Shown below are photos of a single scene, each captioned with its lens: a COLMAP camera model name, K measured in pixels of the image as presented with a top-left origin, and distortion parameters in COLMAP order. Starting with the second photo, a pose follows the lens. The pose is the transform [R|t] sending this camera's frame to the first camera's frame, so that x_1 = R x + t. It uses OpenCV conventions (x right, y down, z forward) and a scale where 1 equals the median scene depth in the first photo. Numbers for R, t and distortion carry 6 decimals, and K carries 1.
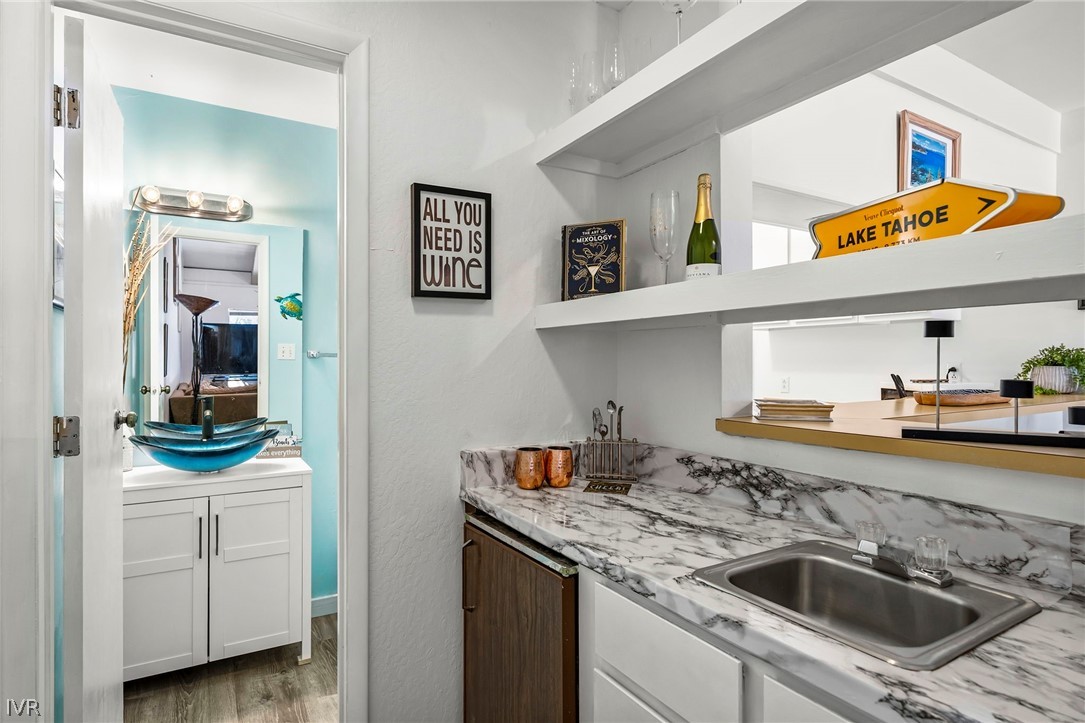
lens RADIAL K [[552.4, 0, 538.5], [0, 552.4, 371.5], [0, 0, 1]] dist [-0.004460, -0.000673]
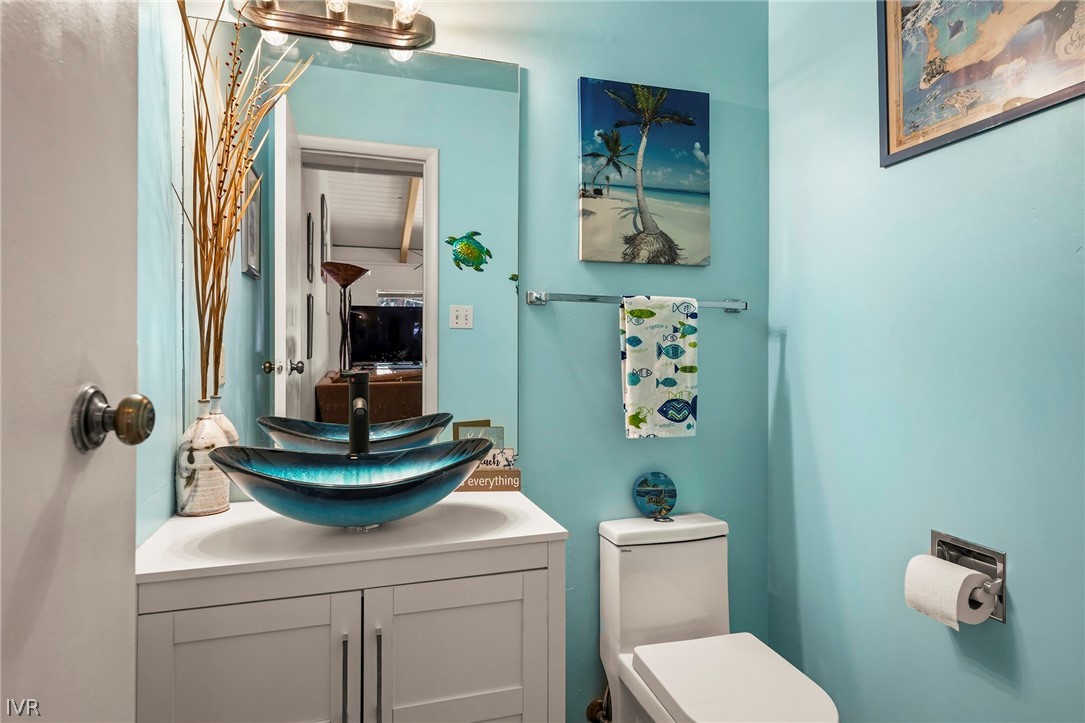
lens RADIAL K [[552.4, 0, 538.5], [0, 552.4, 371.5], [0, 0, 1]] dist [-0.004460, -0.000673]
pose [[0.975843, 0.004340, -0.218428, -0.292969], [-0.002950, 0.999973, 0.006688, 0.037589], [0.218451, -0.005882, 0.975830, 0.482339]]
